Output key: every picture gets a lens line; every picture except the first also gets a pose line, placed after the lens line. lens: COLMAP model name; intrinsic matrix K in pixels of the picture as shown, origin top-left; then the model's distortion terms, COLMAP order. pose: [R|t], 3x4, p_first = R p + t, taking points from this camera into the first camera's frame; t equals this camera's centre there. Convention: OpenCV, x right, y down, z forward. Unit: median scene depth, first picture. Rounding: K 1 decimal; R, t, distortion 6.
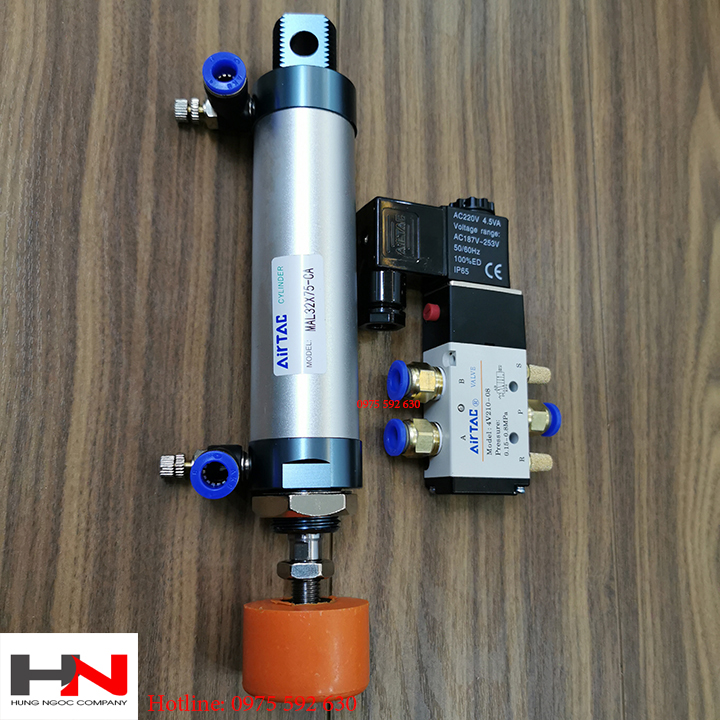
lens RADIAL K [[765.5, 0, 355.1], [0, 765.5, 358.1], [0, 0, 1]] dist [0.008858, 0.000000]
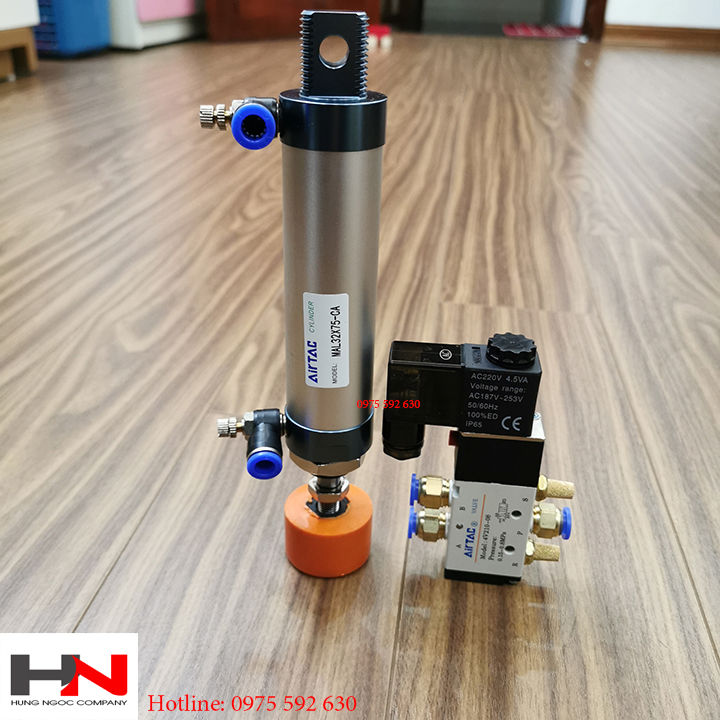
lens RADIAL K [[765.5, 0, 357.4], [0, 765.5, 356.2], [0, 0, 1]] dist [0.008858, 0.000000]
pose [[0.918726, -0.281061, -0.277393, 0.305368], [-0.056139, 0.602354, -0.796253, 0.522069], [0.390885, 0.747111, 0.537620, 0.089582]]
